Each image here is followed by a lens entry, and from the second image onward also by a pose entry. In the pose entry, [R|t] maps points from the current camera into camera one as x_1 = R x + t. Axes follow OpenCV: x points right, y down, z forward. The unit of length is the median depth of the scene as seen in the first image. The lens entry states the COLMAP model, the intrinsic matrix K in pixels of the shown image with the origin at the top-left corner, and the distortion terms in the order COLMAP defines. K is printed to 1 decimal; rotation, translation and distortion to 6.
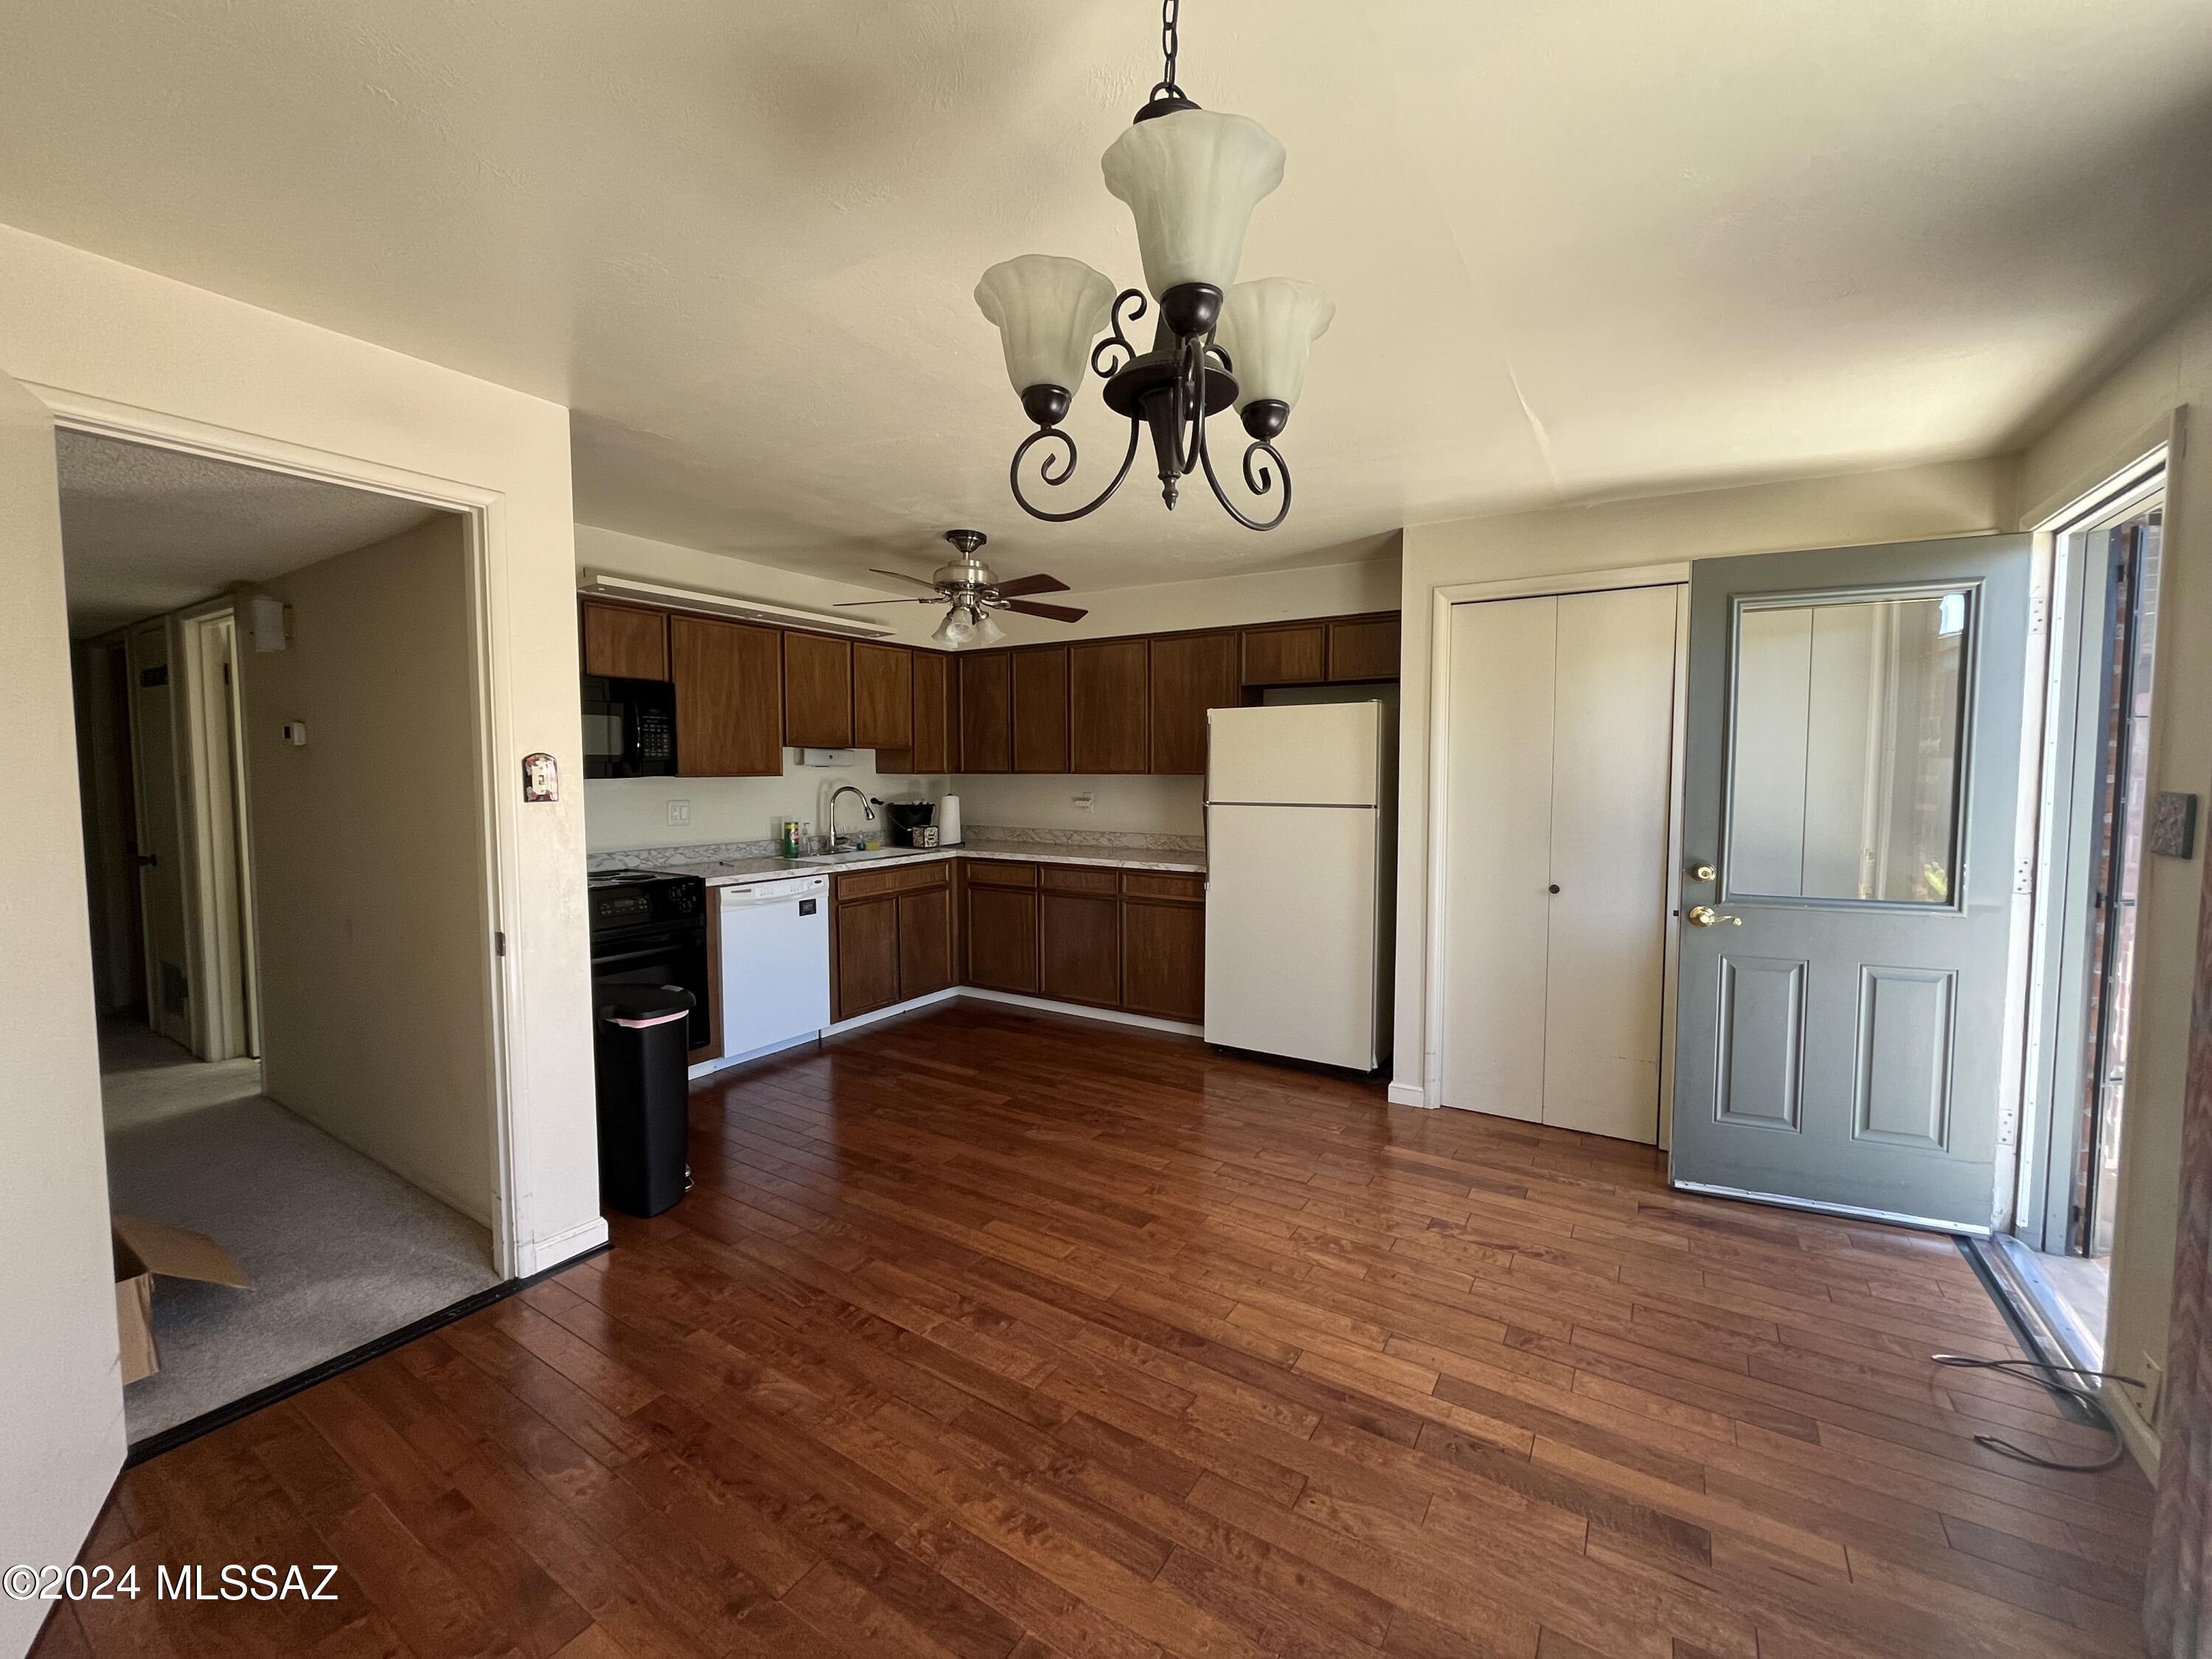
lens RADIAL K [[890.0, 0, 1109.0], [0, 890.0, 824.3], [0, 0, 1]] dist [-0.003381, -0.000084]
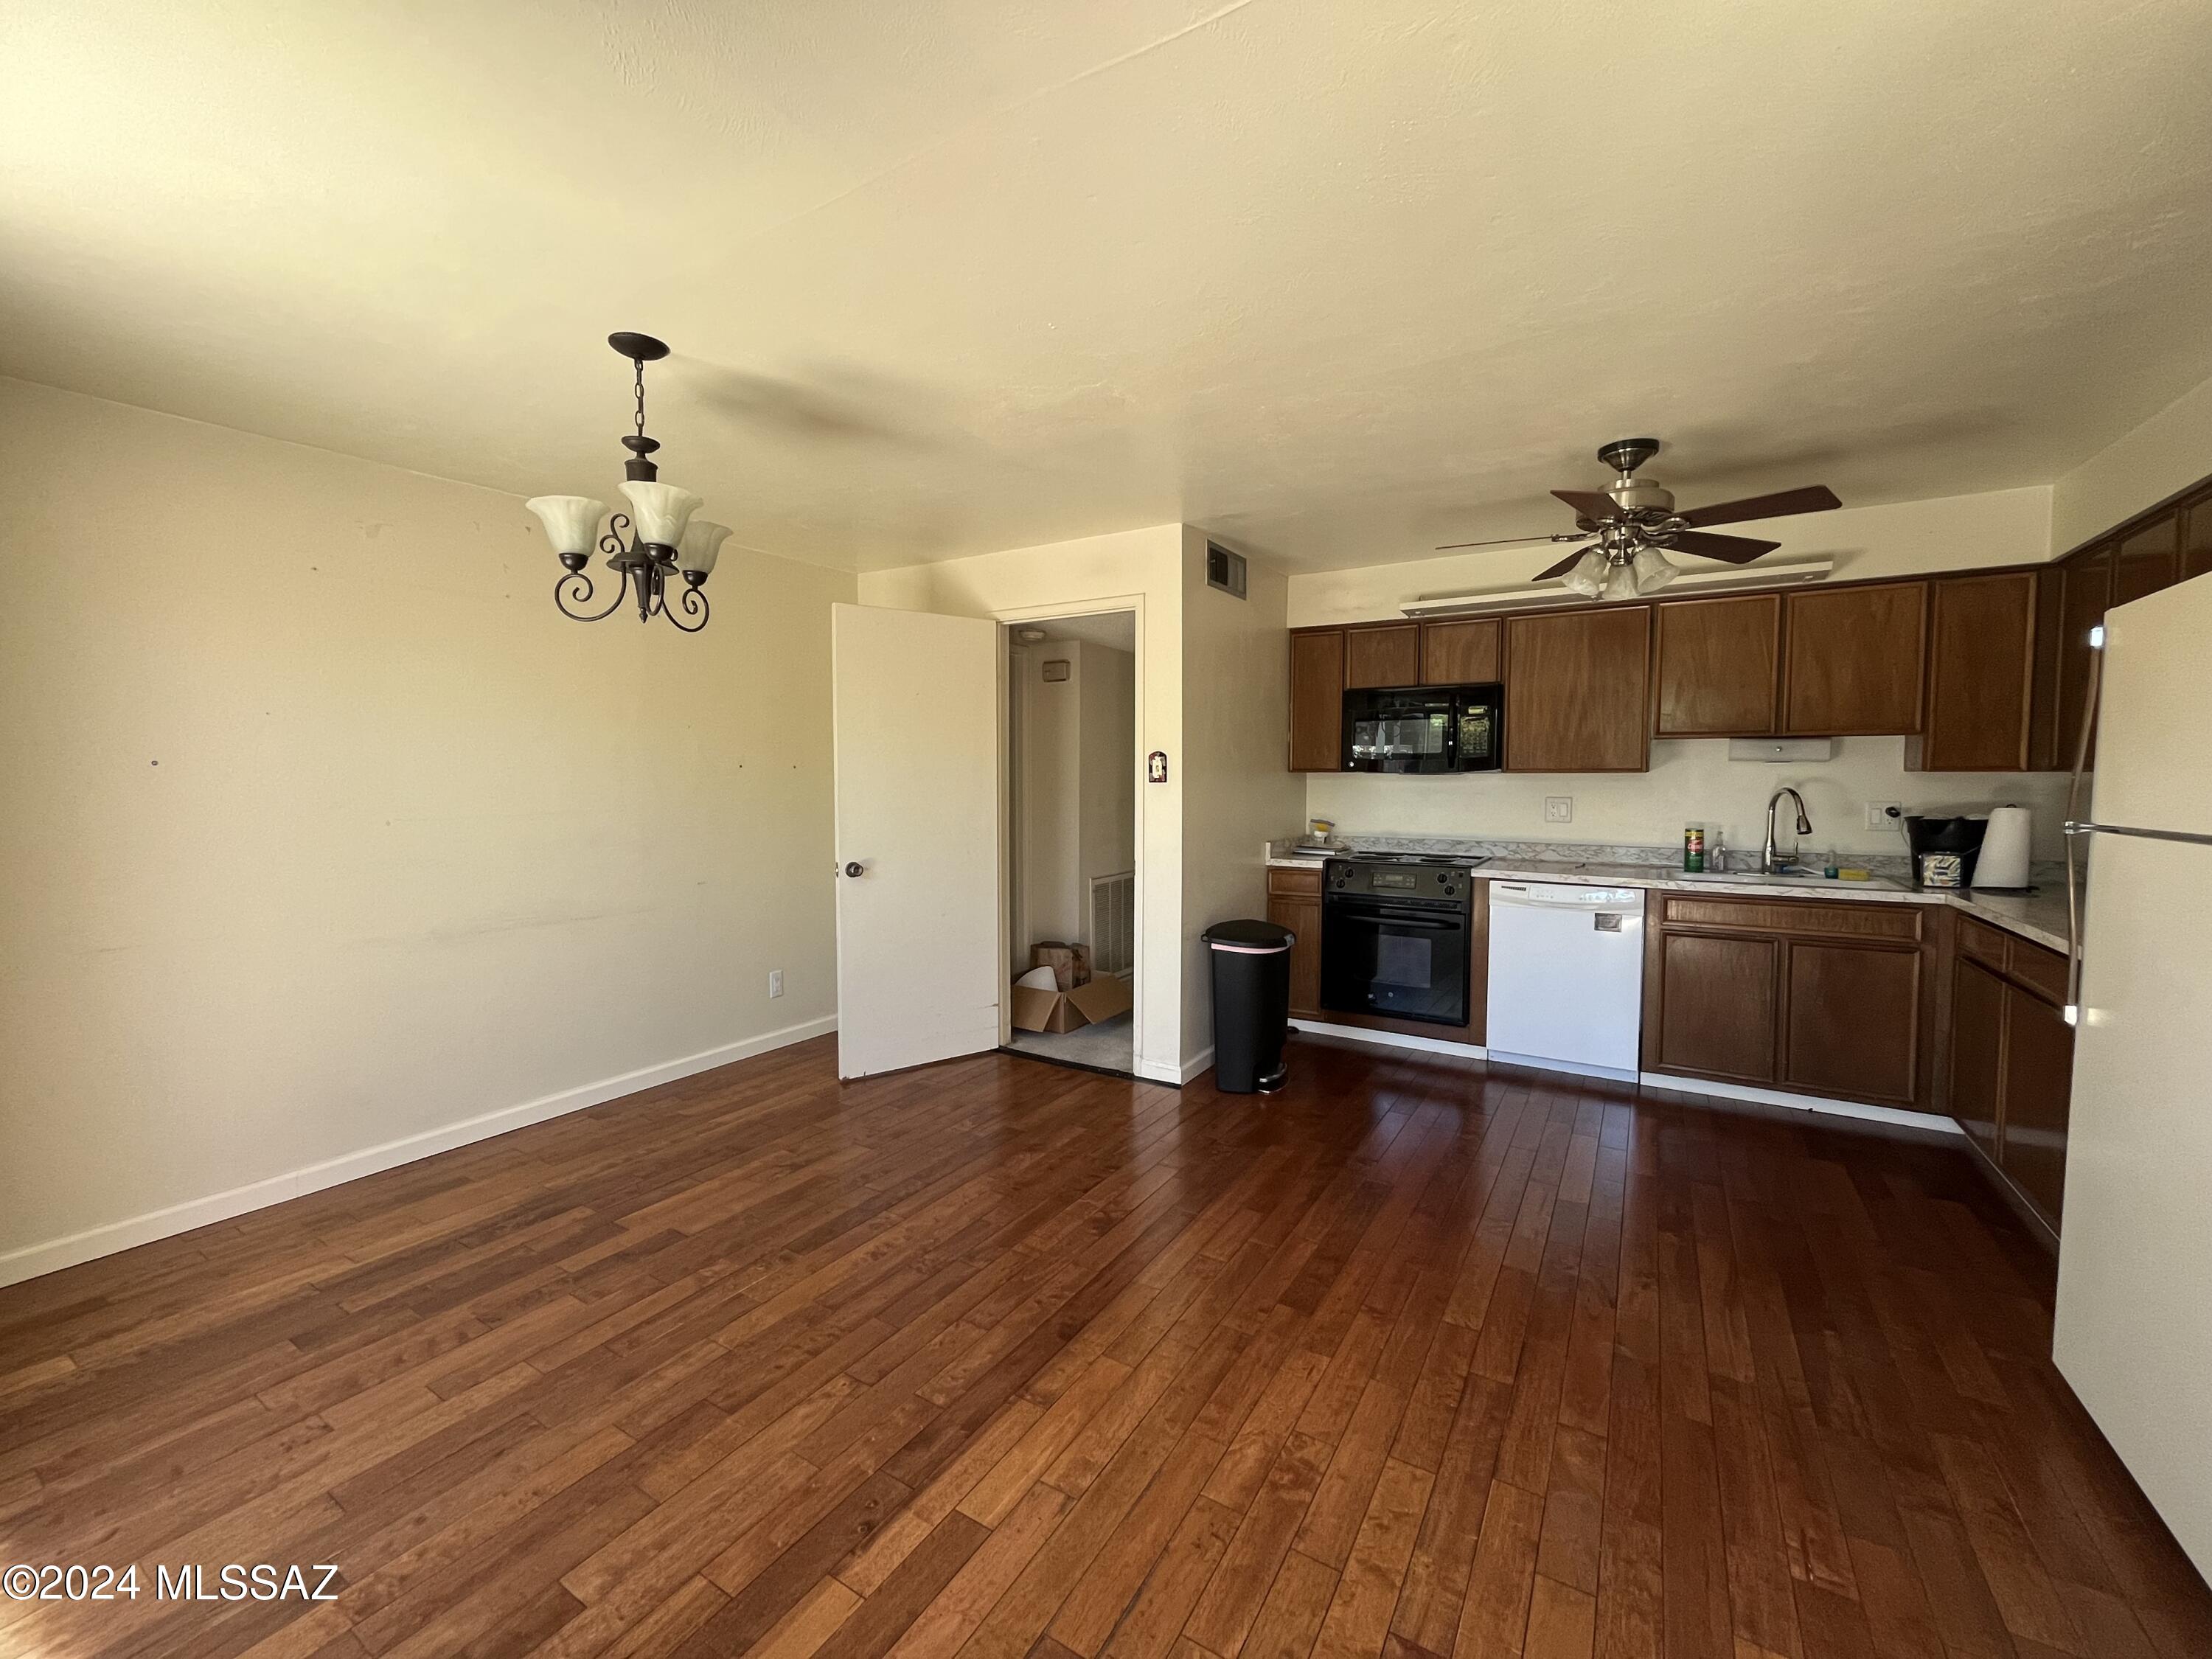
lens RADIAL K [[890.0, 0, 1109.0], [0, 890.0, 824.3], [0, 0, 1]] dist [-0.003381, -0.000084]
pose [[0.015842, 0.053117, -0.998463, 0.922514], [-0.066060, 0.996462, 0.051962, -0.027404], [0.997690, 0.065136, 0.019294, 0.874443]]
